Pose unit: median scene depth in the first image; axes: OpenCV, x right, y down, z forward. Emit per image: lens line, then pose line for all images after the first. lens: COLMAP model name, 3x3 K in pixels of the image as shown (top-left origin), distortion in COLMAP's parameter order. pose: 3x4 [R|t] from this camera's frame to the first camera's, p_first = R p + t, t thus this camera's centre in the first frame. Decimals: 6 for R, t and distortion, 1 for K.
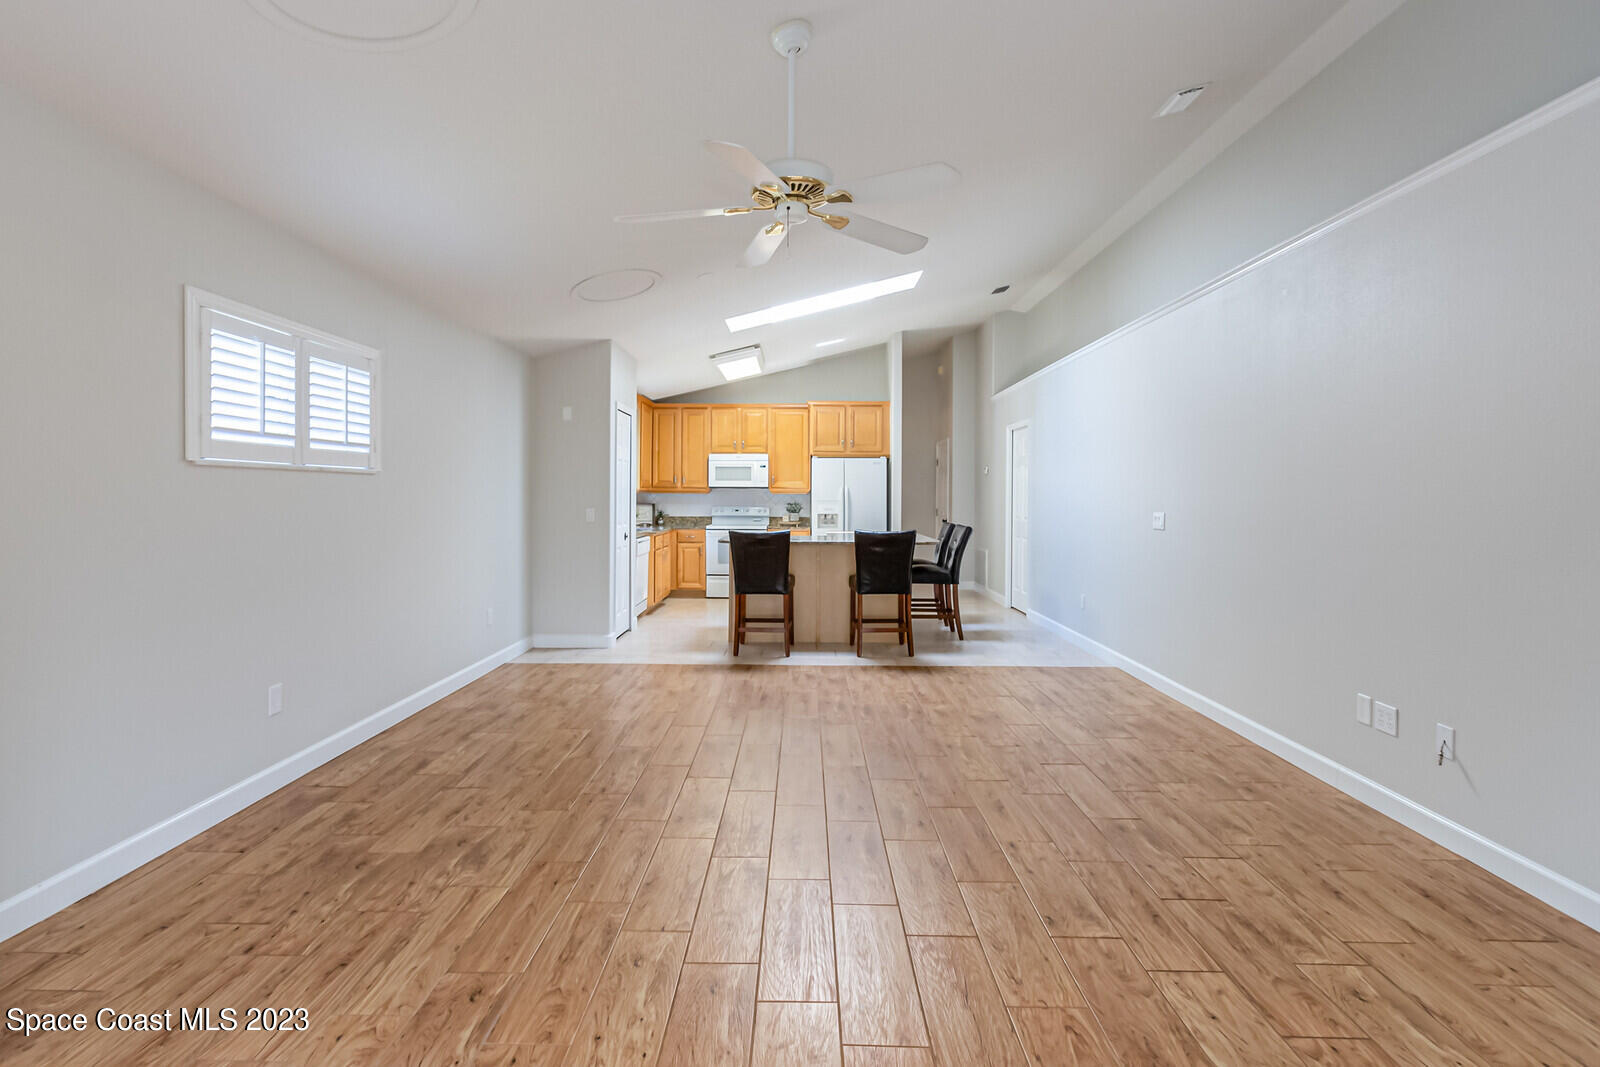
lens RADIAL K [[763.6, 0, 792.8], [0, 763.6, 499.8], [0, 0, 1]] dist [0.002418, -0.000735]
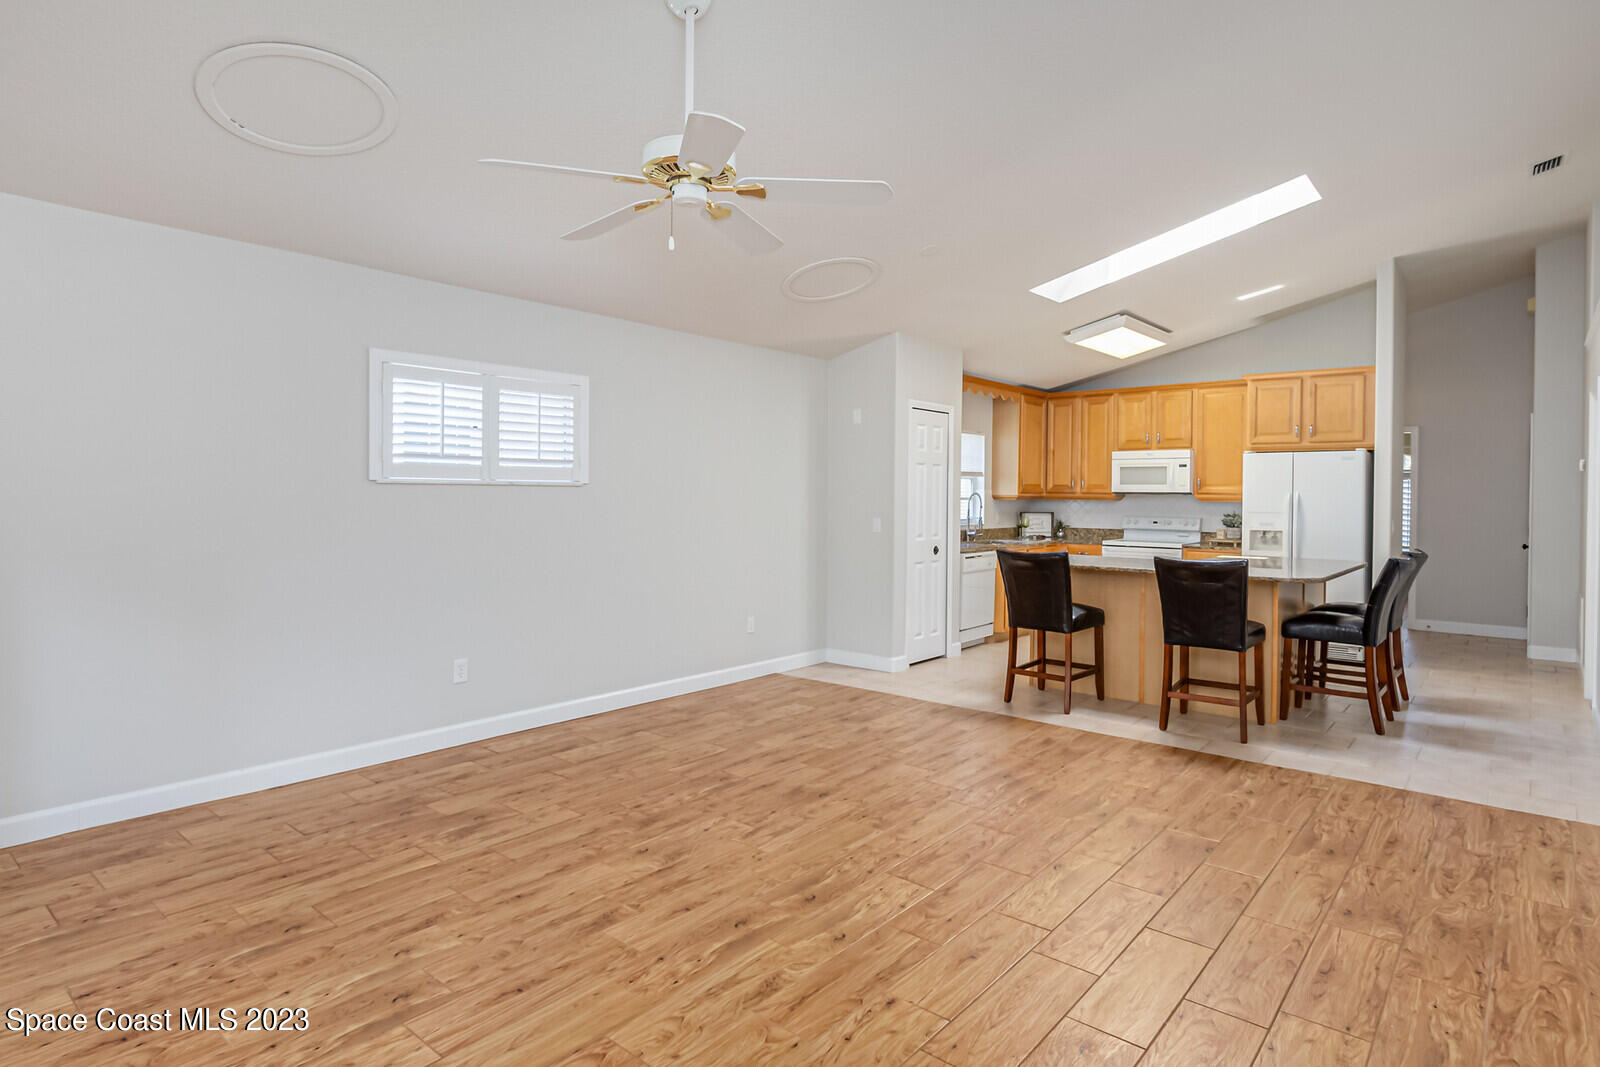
lens RADIAL K [[866.1, 0, 799.2], [0, 866.1, 500.7], [0, 0, 1]] dist [0.003850, -0.001773]
pose [[0.774853, 0.007352, -0.632099, 0.393370], [-0.008528, 0.999963, 0.001175, -0.012298], [0.632084, 0.004480, 0.774887, 0.164302]]
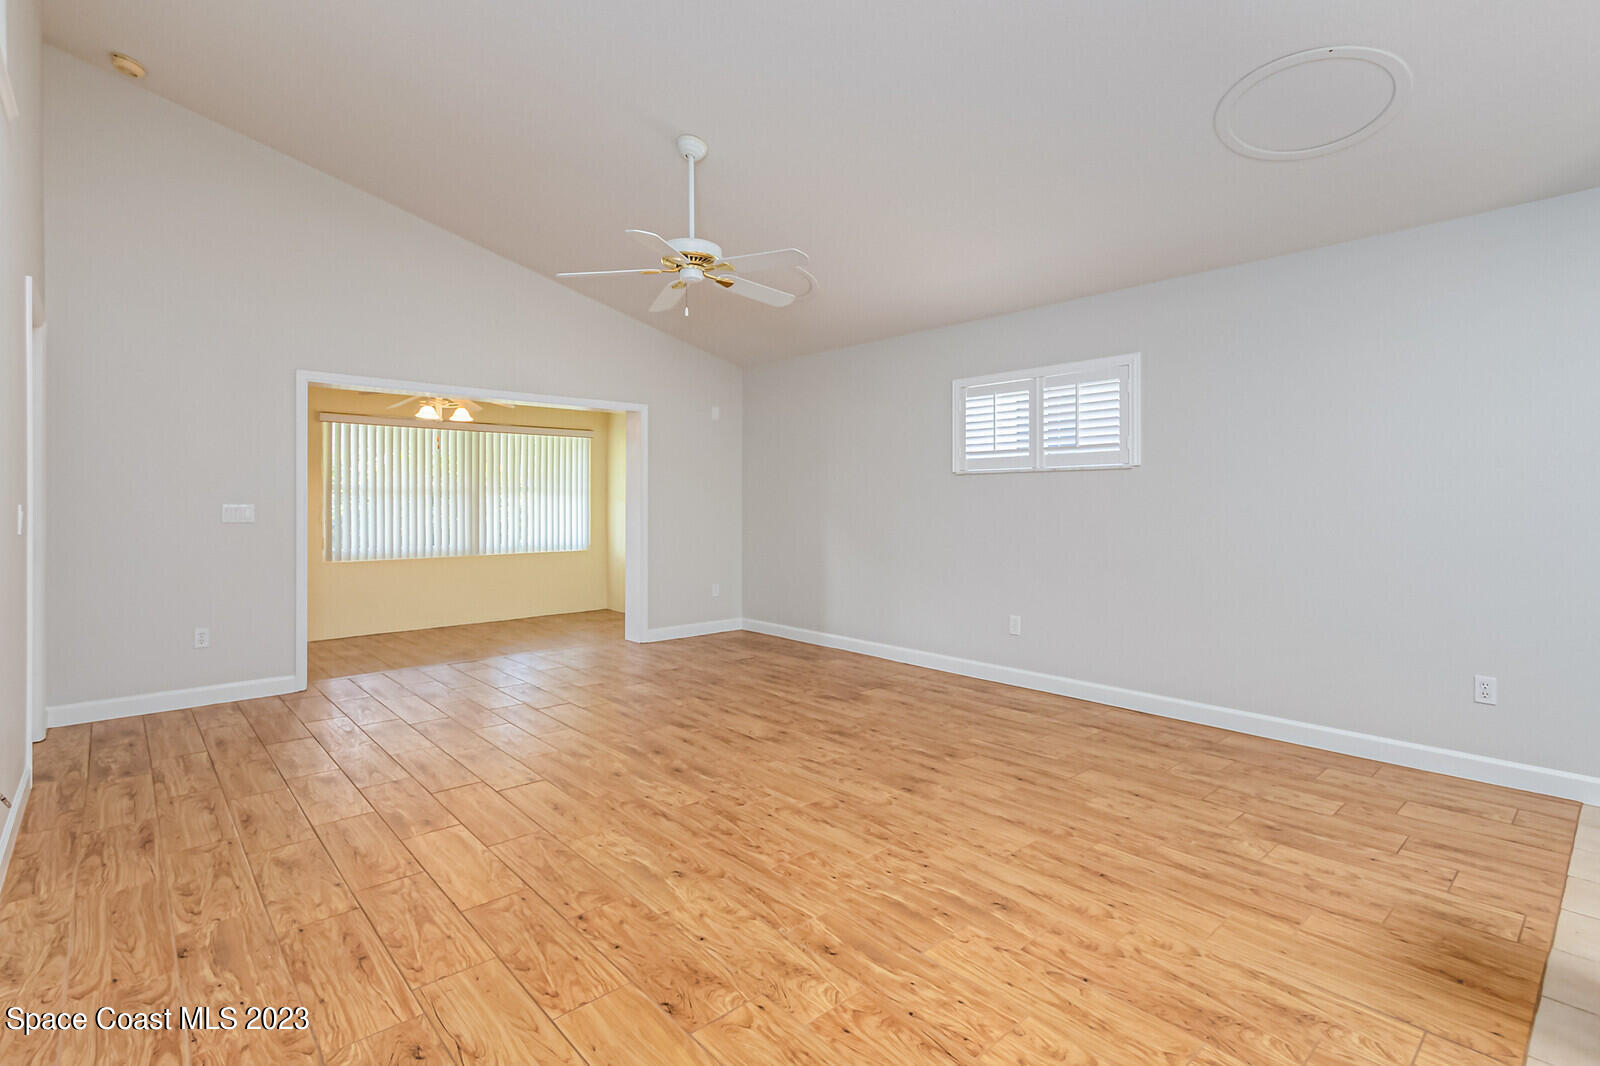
lens RADIAL K [[756.6, 0, 787.8], [0, 756.6, 503.7], [0, 0, 1]] dist [0.005086, -0.000822]
pose [[-0.737010, -0.003828, -0.675871, 0.418308], [-0.007071, 0.999973, 0.002047, 0.013315], [0.675845, 0.006288, -0.737017, 1.130562]]
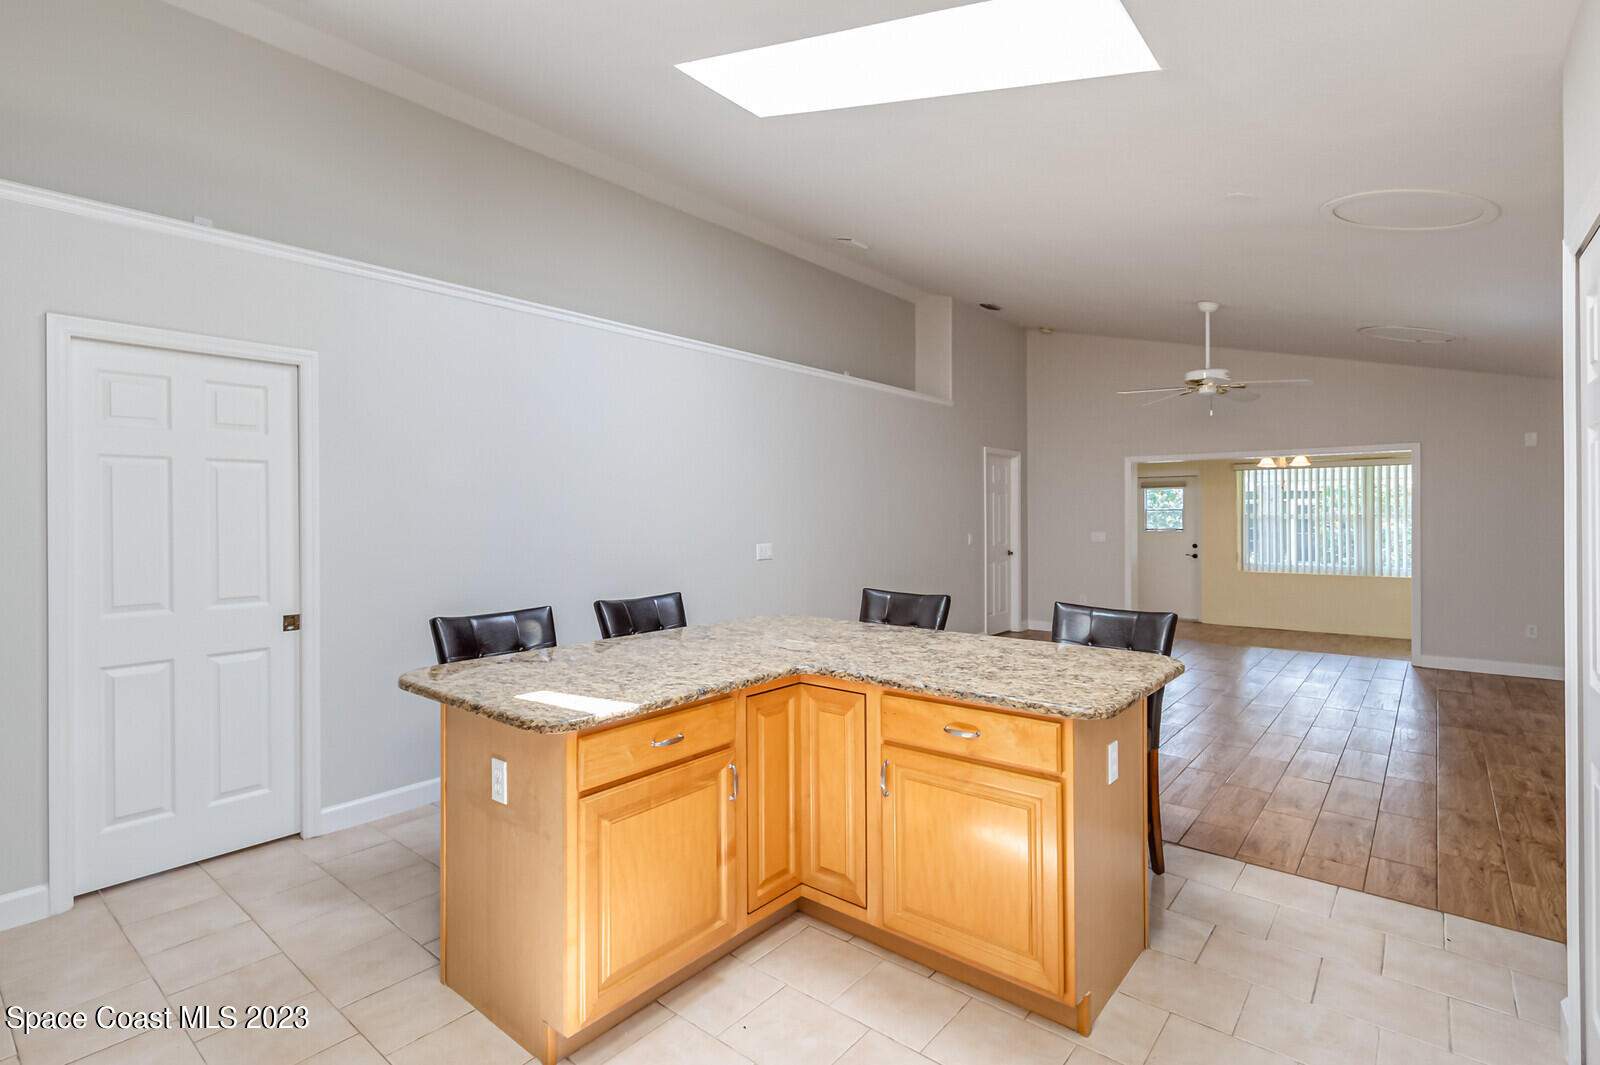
lens RADIAL K [[776.6, 0, 775.2], [0, 776.6, 516.3], [0, 0, 1]] dist [0.000853, -0.000203]
pose [[-0.767969, -0.004046, 0.640474, -0.241203], [0.003558, 0.999938, 0.010583, -0.034254], [-0.640477, 0.010406, -0.767907, 1.798024]]
